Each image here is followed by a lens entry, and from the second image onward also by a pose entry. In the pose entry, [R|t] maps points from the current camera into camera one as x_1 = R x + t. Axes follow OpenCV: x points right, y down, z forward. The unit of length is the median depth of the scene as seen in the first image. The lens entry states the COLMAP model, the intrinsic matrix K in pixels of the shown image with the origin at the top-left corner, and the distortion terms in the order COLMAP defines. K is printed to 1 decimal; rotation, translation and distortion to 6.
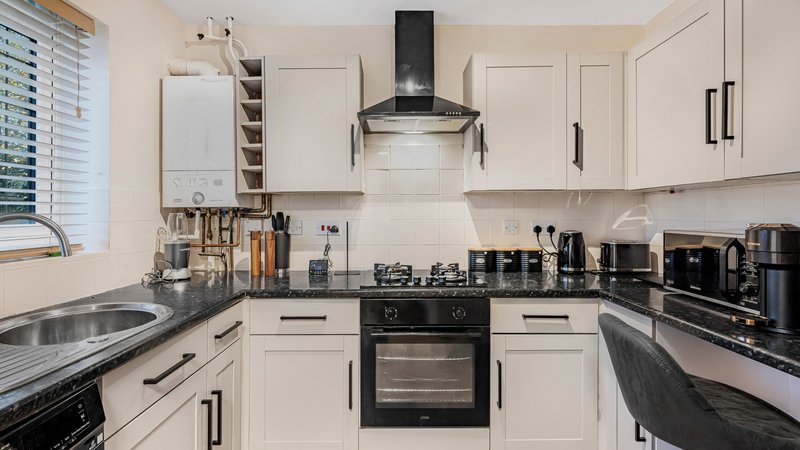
lens RADIAL K [[383.2, 0, 401.1], [0, 383.2, 222.4], [0, 0, 1]] dist [0.005689, 0.000209]
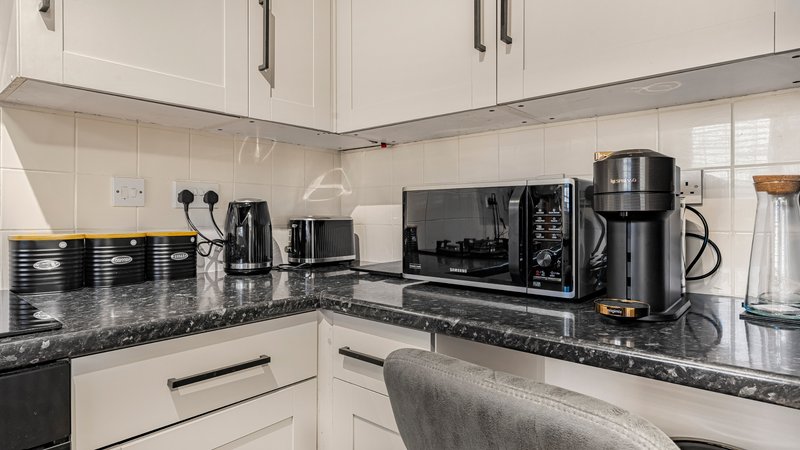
lens RADIAL K [[429.7, 0, 416.5], [0, 429.7, 220.4], [0, 0, 1]] dist [-0.023285, 0.000937]
pose [[0.631684, -0.006413, 0.775199, 0.116451], [0.011675, 0.999931, -0.001241, 0.063498], [-0.775138, 0.009834, 0.631716, 0.442828]]
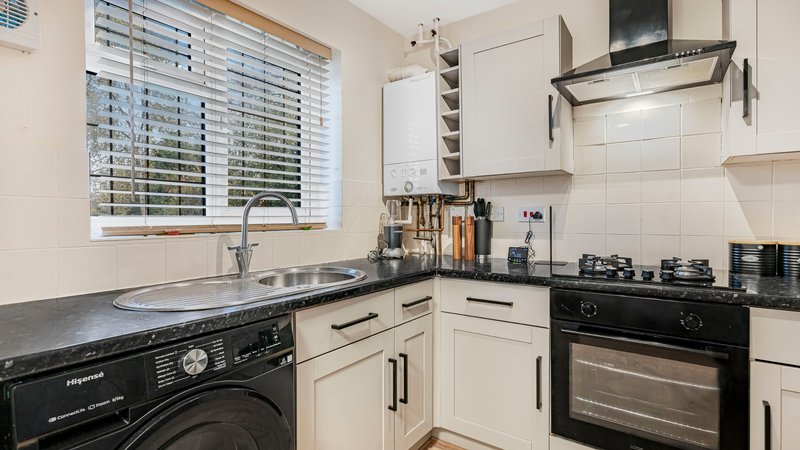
lens RADIAL K [[383.2, 0, 414.7], [0, 383.2, 227.2], [0, 0, 1]] dist [0.005689, 0.000209]
pose [[0.816915, 0.003590, -0.576747, 0.123403], [-0.004136, 0.999991, 0.000367, 0.049956], [0.576743, 0.002085, 0.816923, 0.080537]]
